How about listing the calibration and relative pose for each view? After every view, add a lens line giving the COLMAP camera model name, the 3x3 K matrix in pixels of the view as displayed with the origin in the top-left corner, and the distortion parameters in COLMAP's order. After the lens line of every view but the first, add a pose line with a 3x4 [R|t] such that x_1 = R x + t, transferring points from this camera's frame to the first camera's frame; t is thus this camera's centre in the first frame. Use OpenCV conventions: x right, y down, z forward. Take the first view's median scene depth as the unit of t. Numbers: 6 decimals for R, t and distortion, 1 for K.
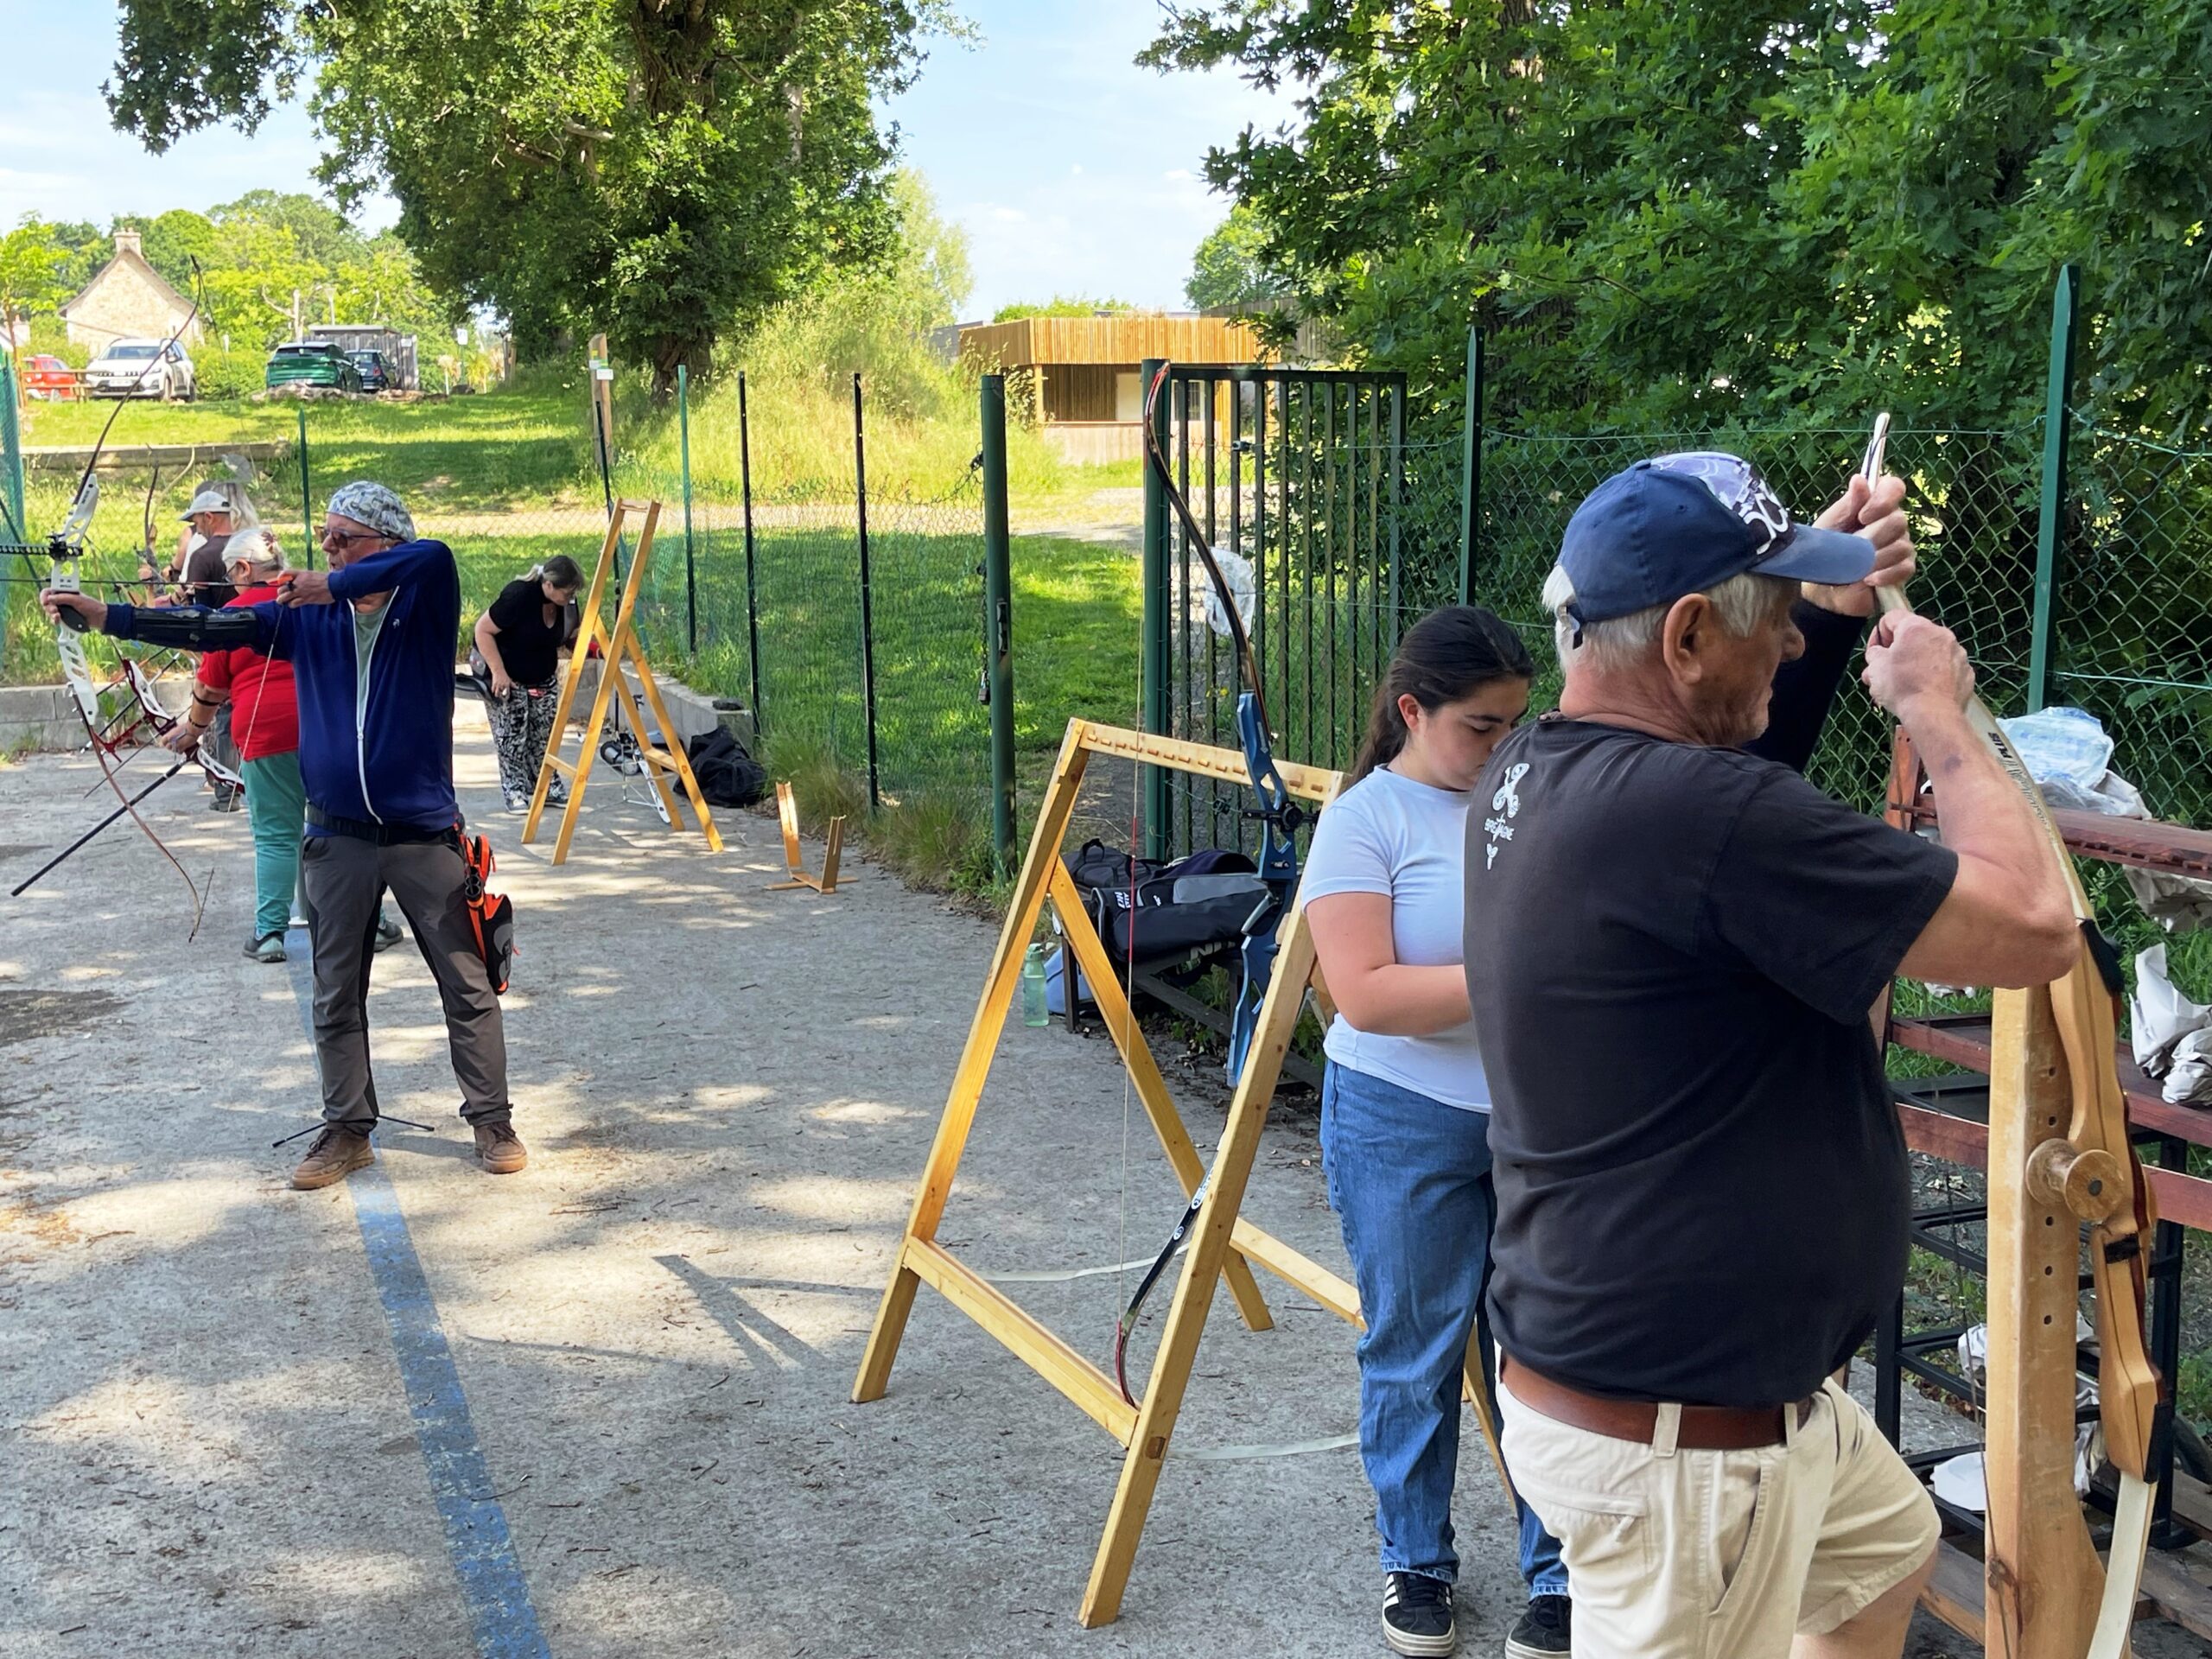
lens RADIAL K [[2476.7, 0, 1059.7], [0, 2476.7, 826.0], [0, 0, 1]] dist [0.045897, 0.000000]
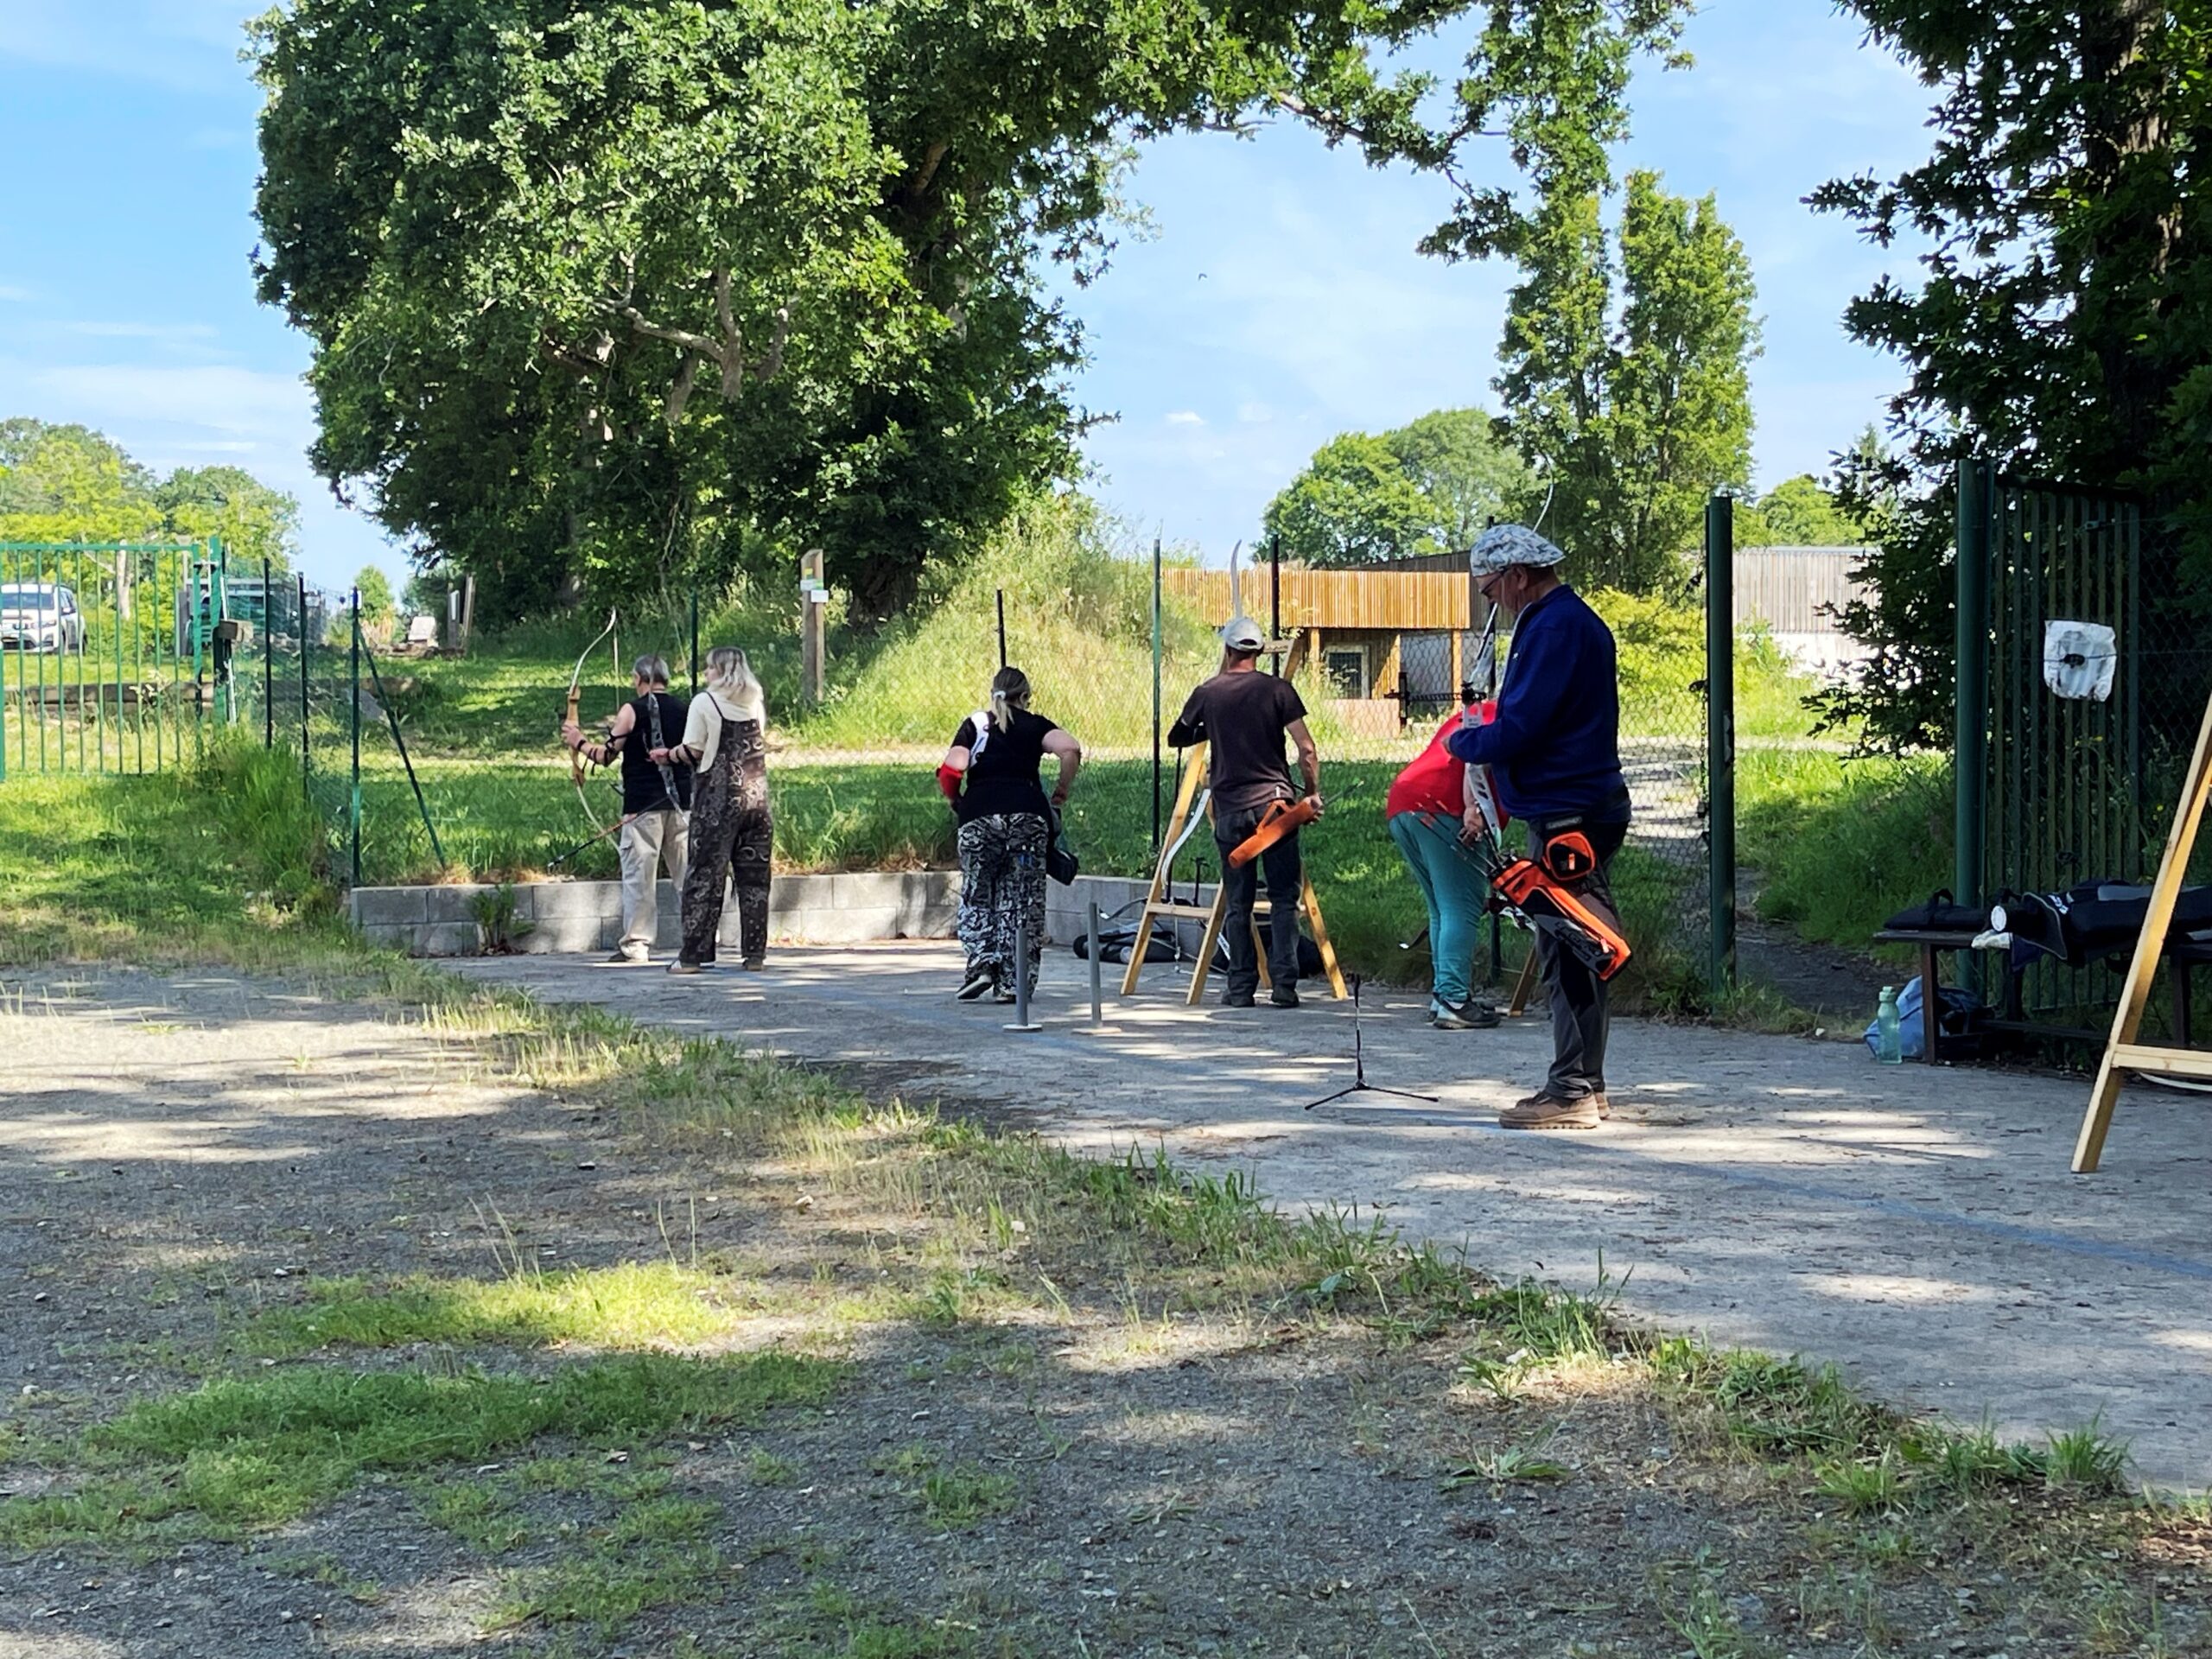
lens RADIAL K [[3413.5, 0, 1109.4], [0, 3413.5, 813.8], [0, 0, 1]] dist [0.104666, 0.000000]
pose [[0.999536, 0.008747, 0.029191, -0.107853], [-0.004520, 0.989876, -0.141864, 0.051331], [-0.030136, 0.141666, 0.989456, -0.129898]]
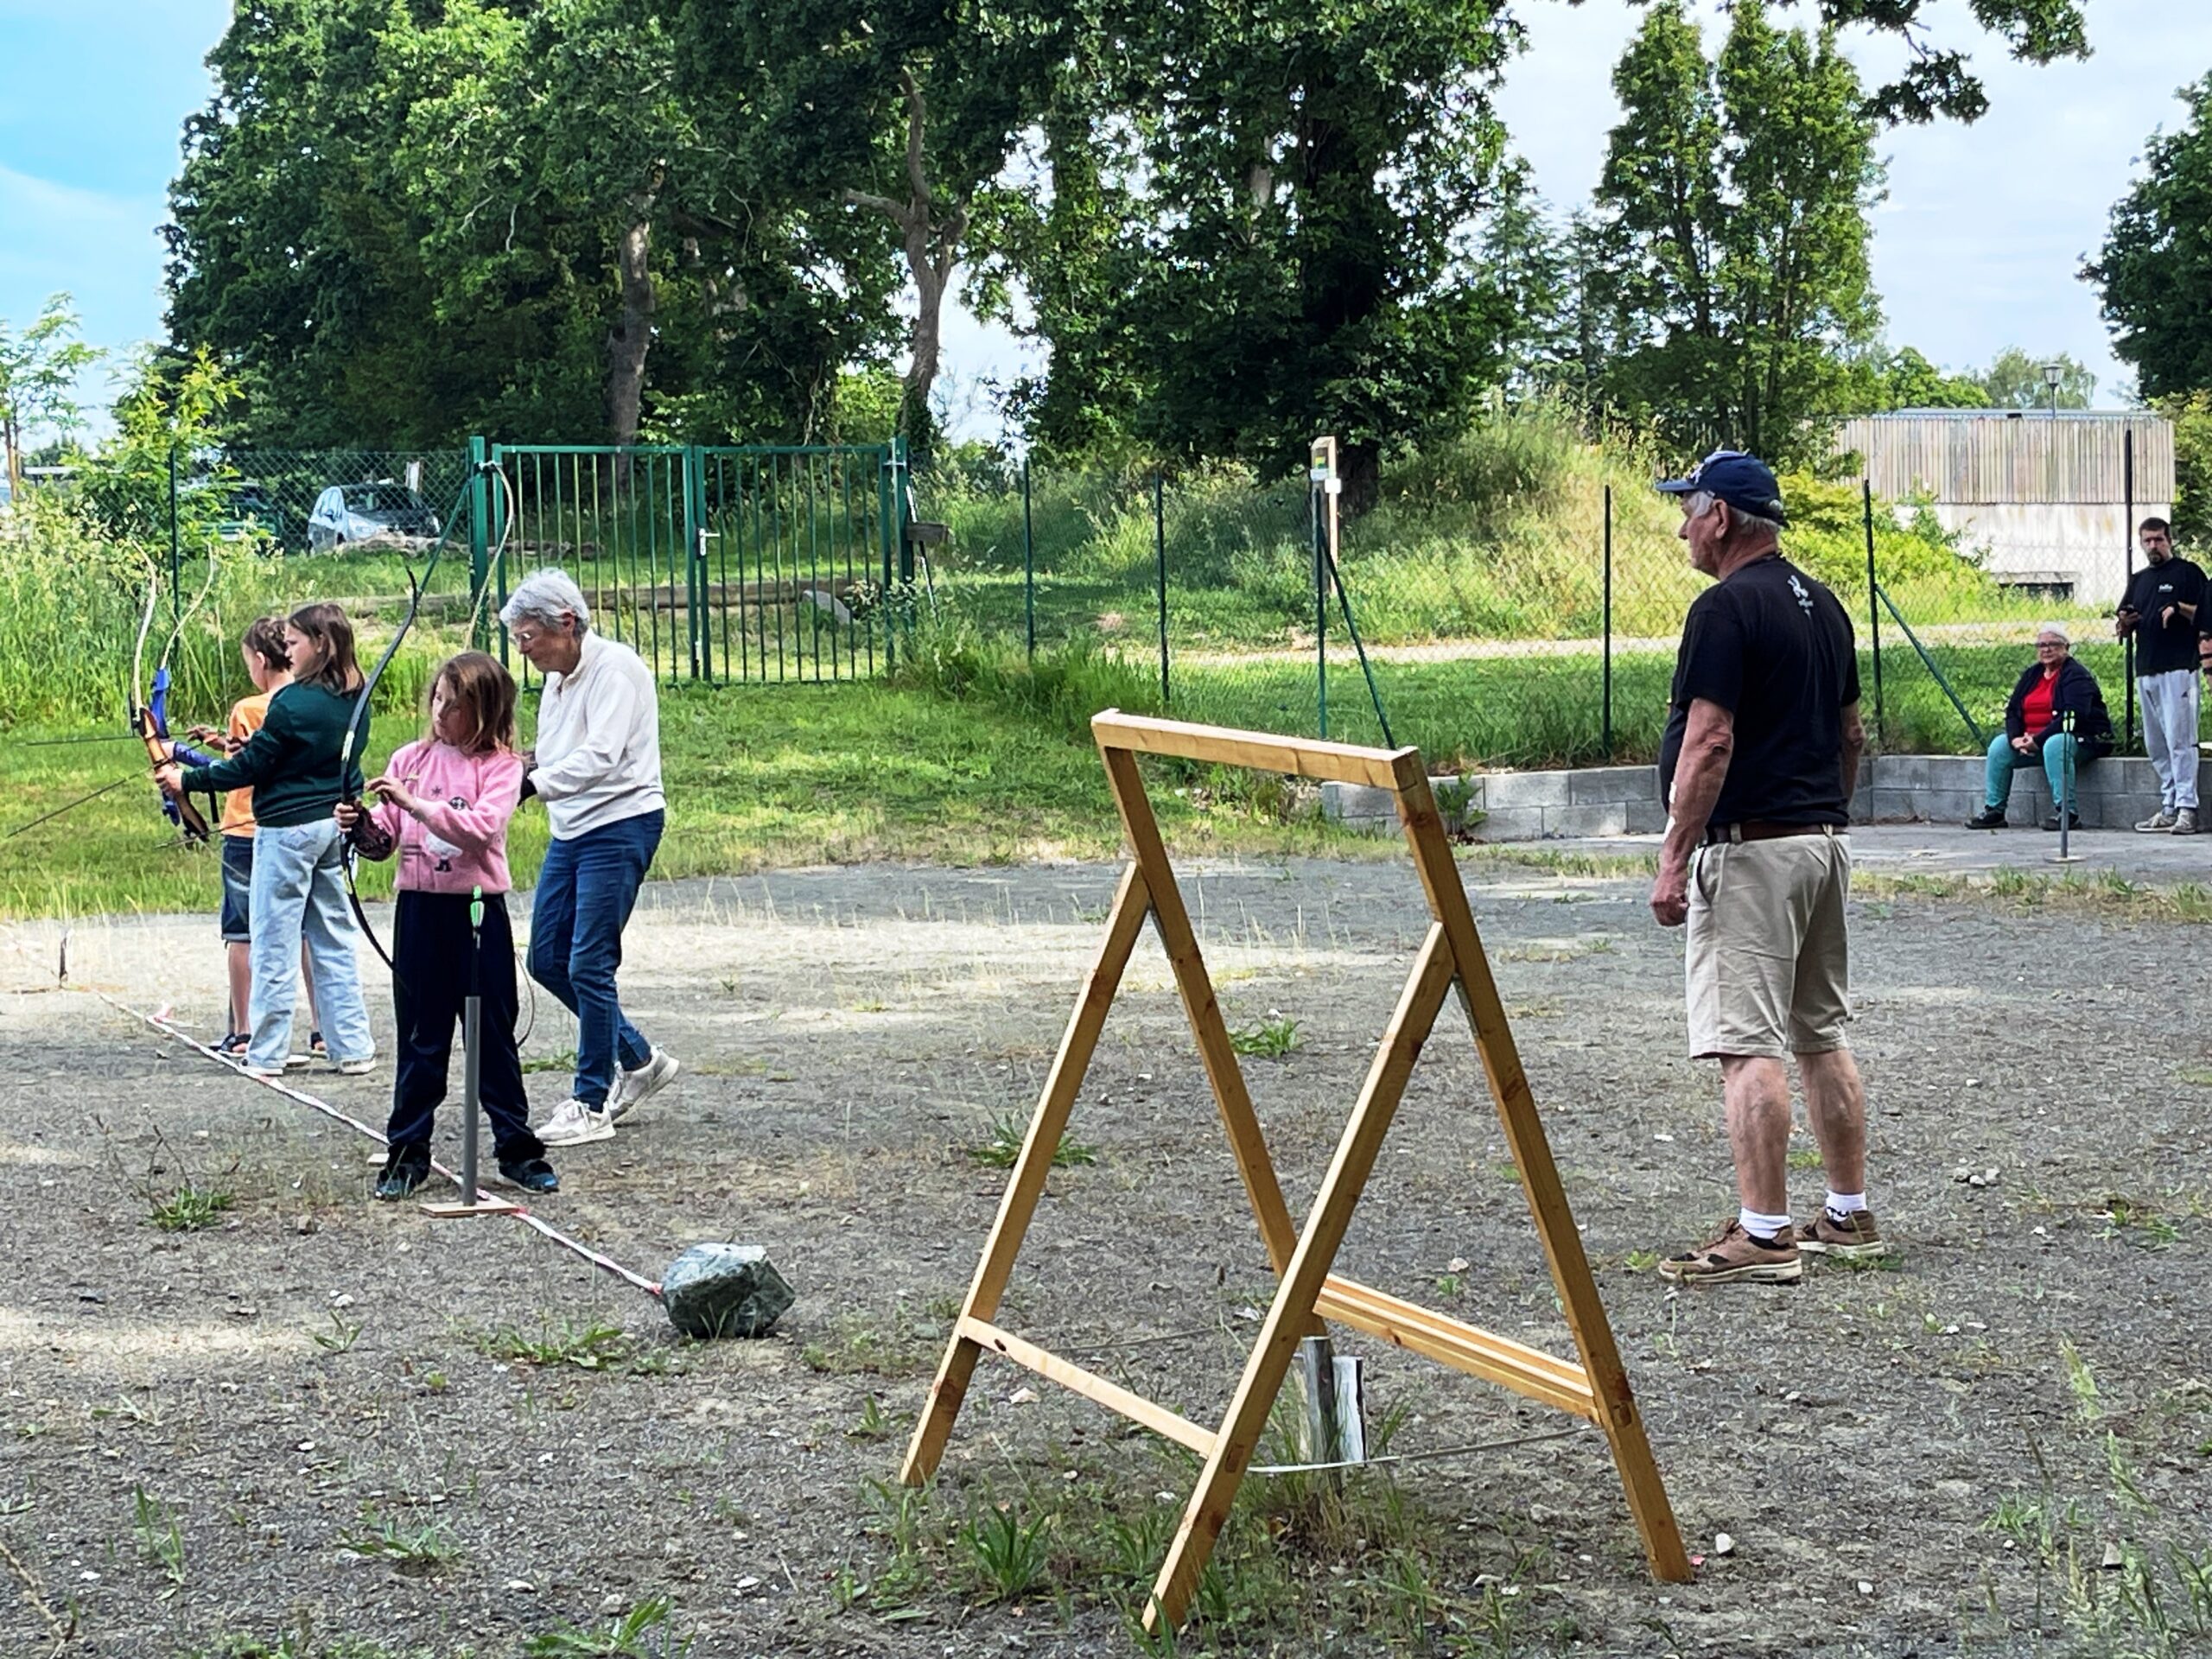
lens RADIAL K [[4133.1, 0, 1104.1], [0, 4133.1, 819.2], [0, 0, 1]] dist [0.128394, 0.000000]
pose [[0.991227, -0.014277, 0.131397, -0.400439], [0.030115, 0.992396, -0.119346, 0.080329], [-0.128694, 0.122256, 0.984120, -0.291196]]
